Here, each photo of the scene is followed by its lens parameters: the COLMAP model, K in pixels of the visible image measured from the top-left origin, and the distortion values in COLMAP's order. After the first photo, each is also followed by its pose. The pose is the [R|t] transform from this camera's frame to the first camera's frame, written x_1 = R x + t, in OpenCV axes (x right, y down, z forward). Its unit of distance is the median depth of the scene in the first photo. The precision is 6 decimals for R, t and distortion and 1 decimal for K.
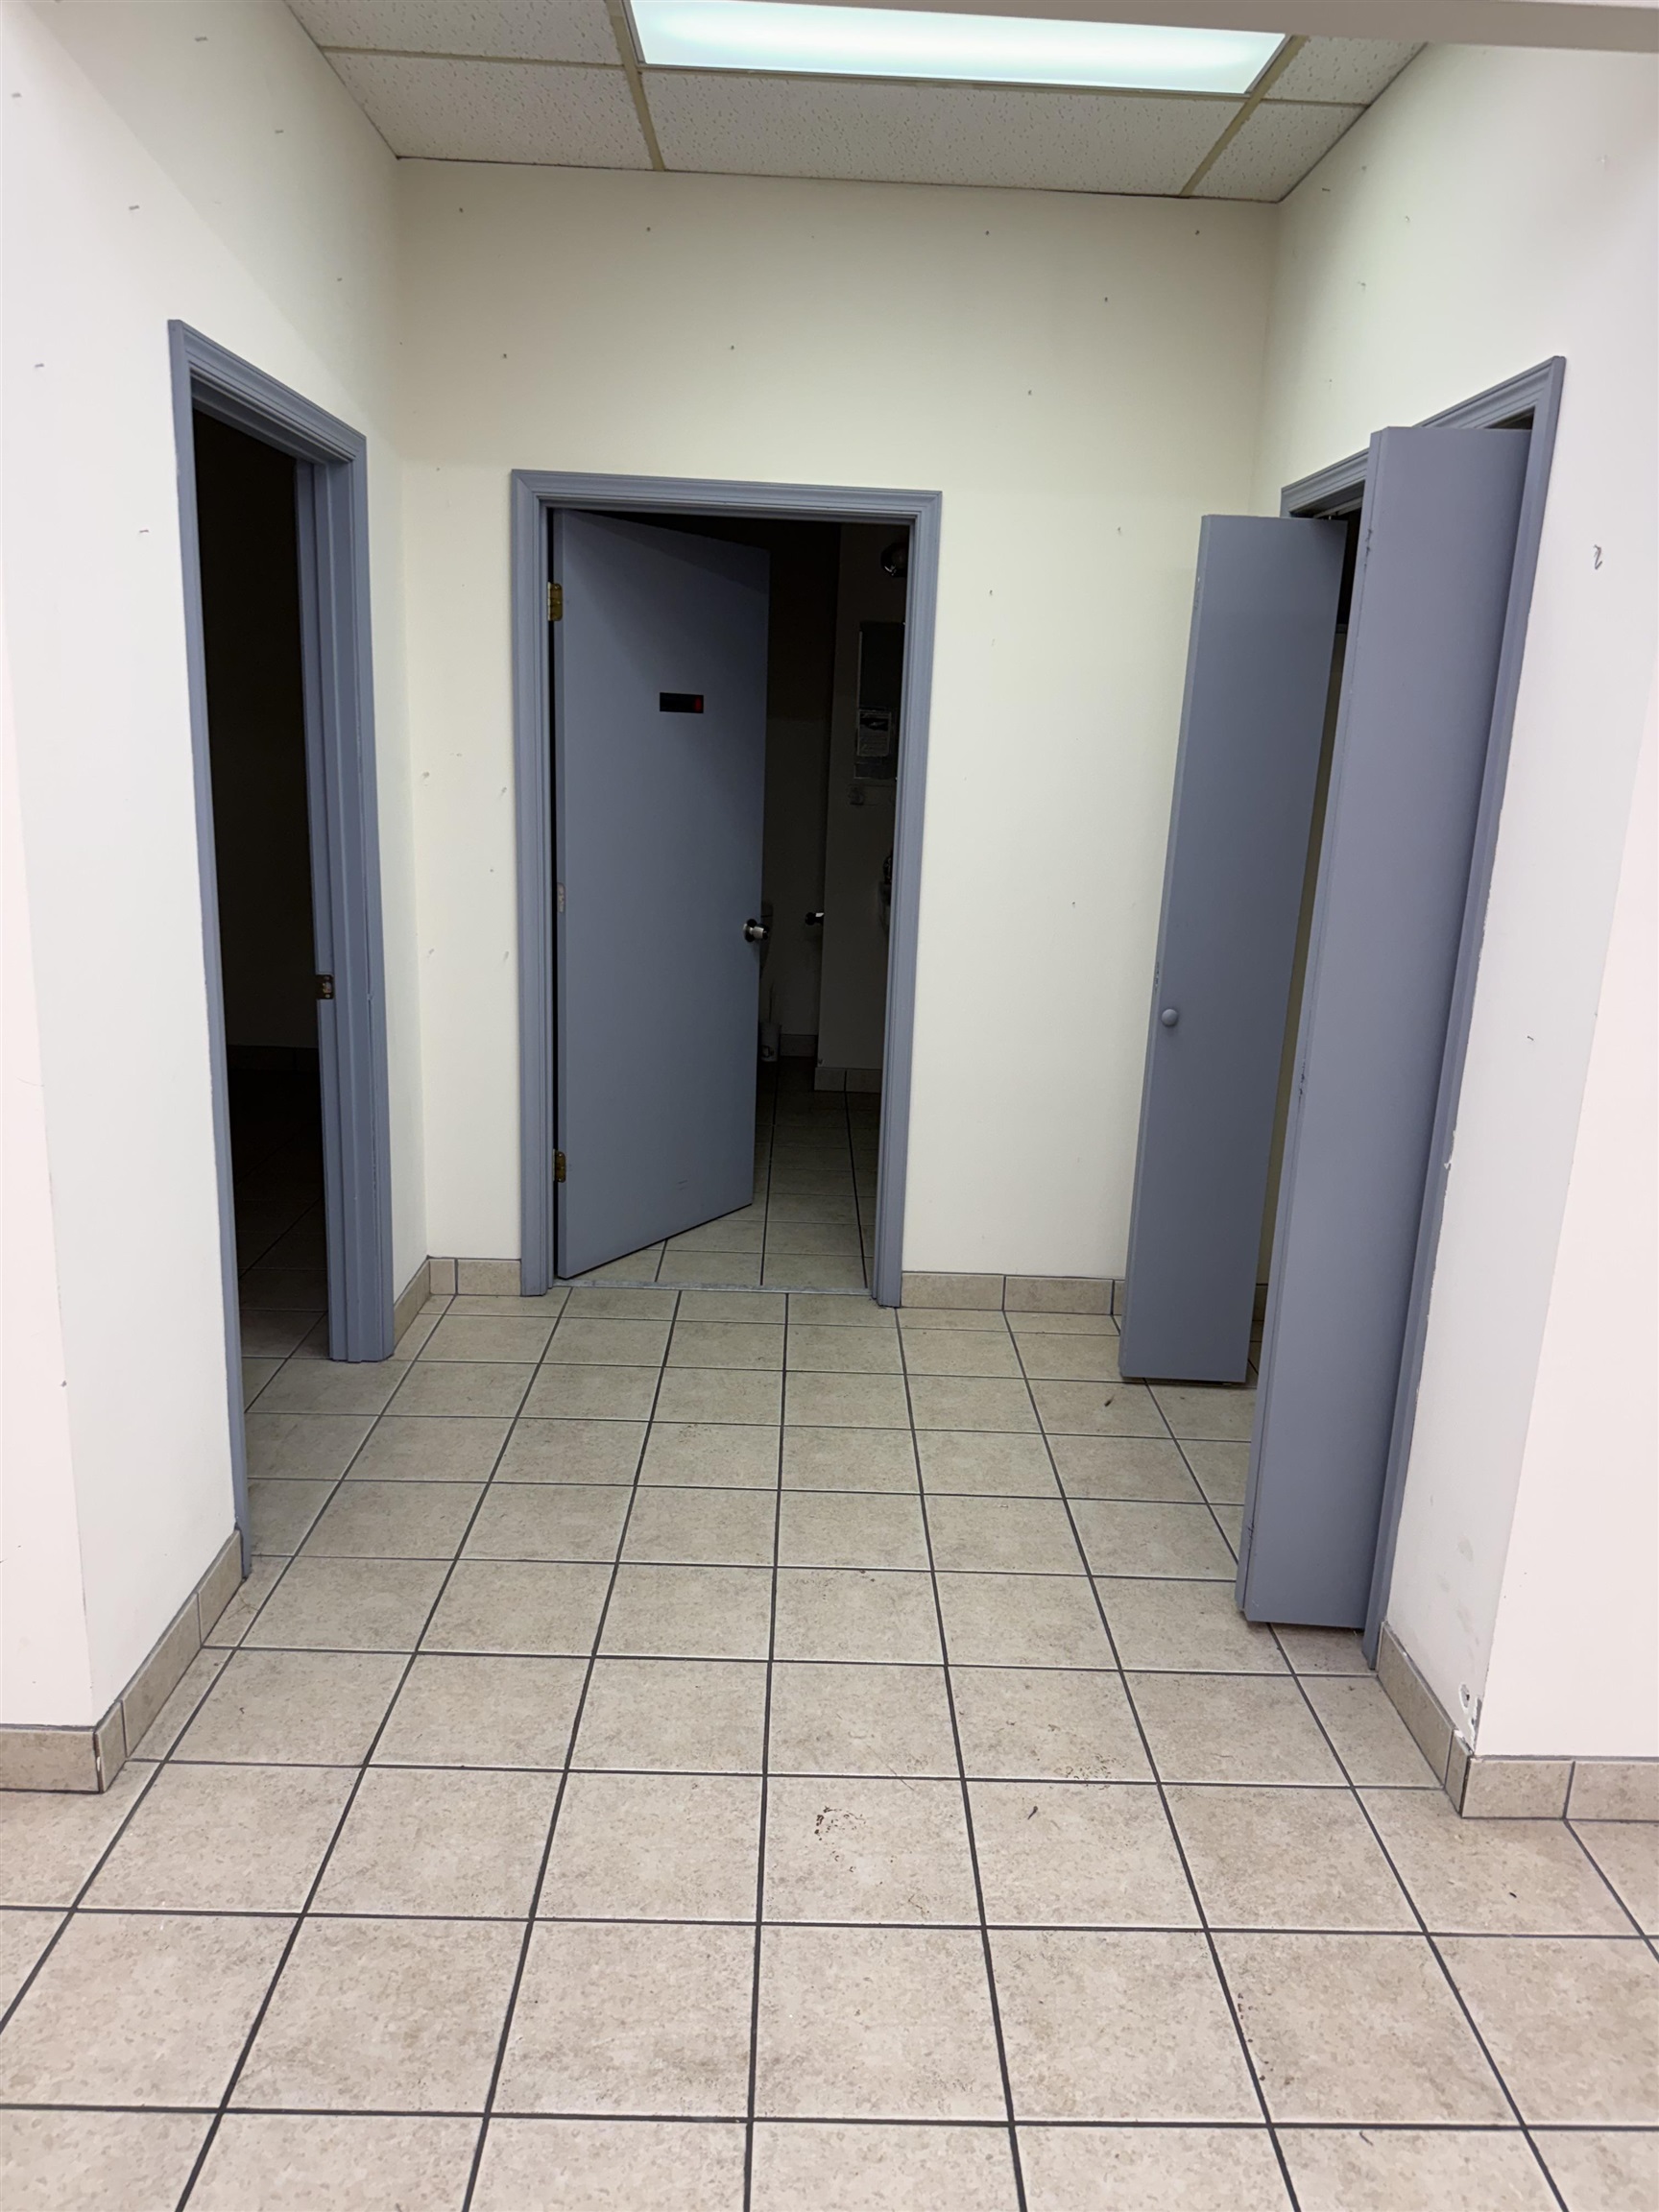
lens RADIAL K [[1546.3, 0, 835.6], [0, 1546.3, 1117.4], [0, 0, 1]] dist [0.145526, -0.233185]
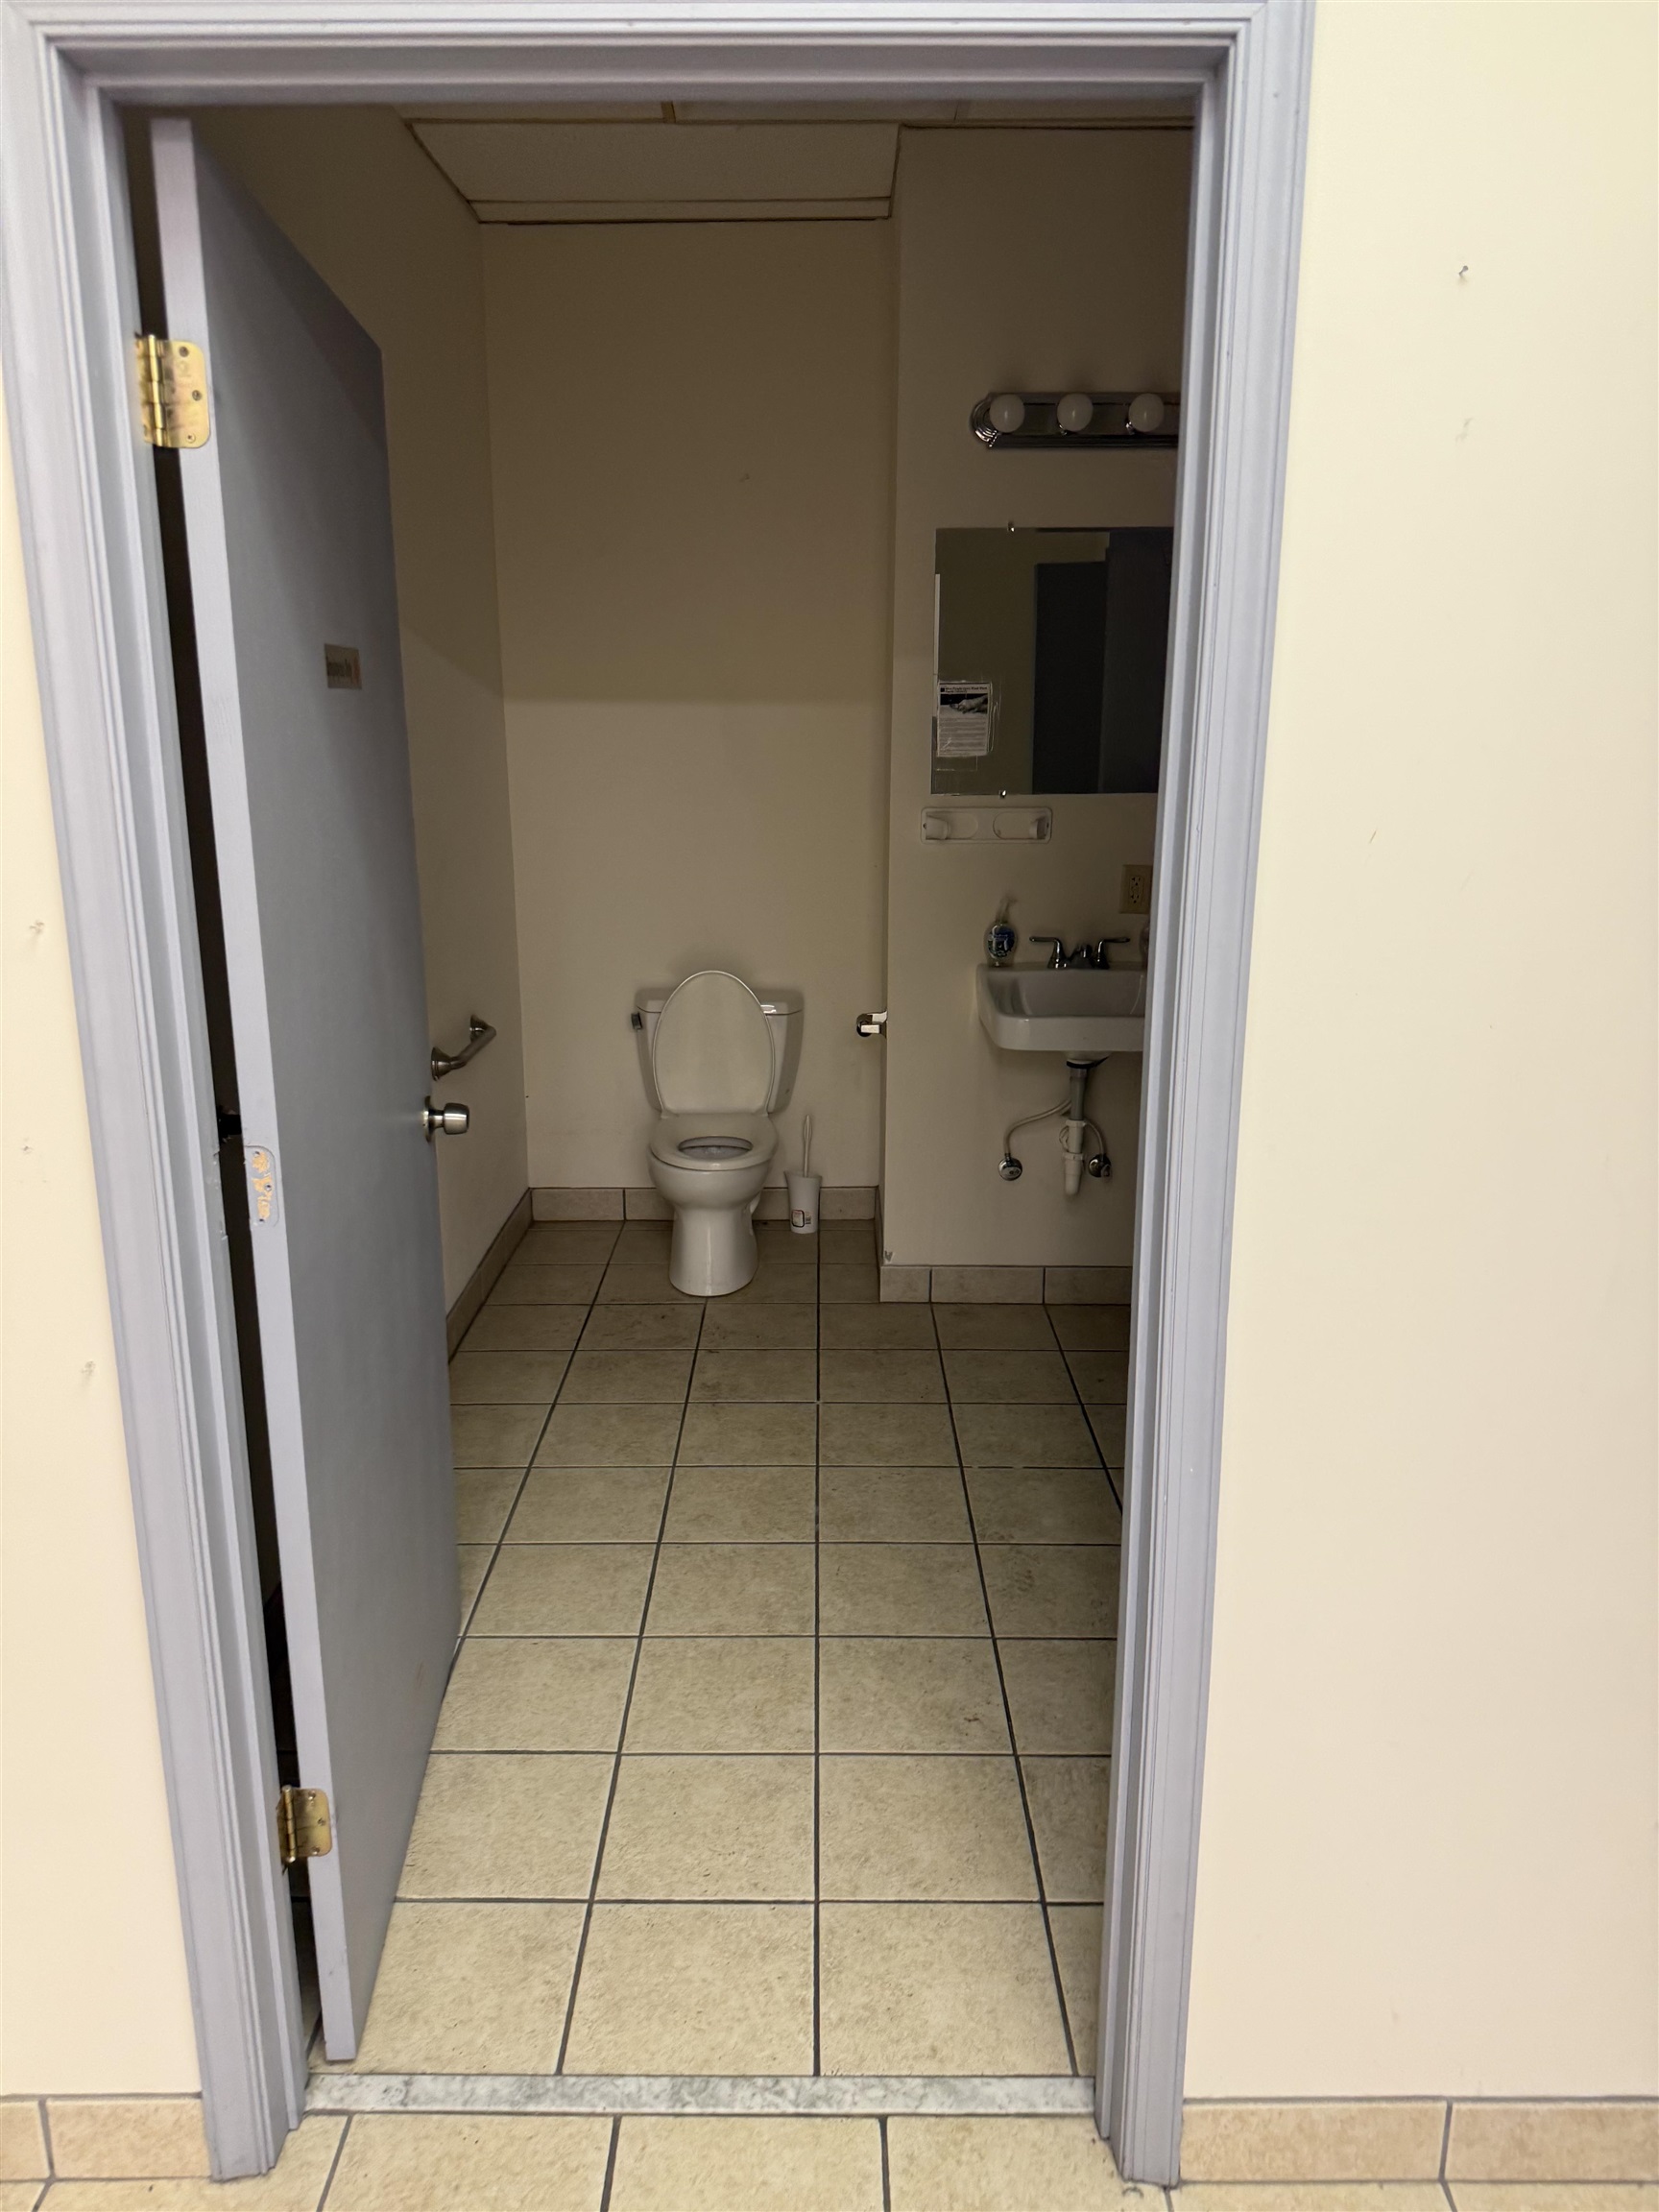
lens RADIAL K [[1565.4, 0, 812.7], [0, 1565.4, 1114.7], [0, 0, 1]] dist [0.129730, -0.242996]
pose [[0.998983, -0.030074, -0.033598, -0.020315], [0.029995, 0.999546, -0.002828, -0.104696], [0.033668, 0.001817, 0.999431, 0.436720]]
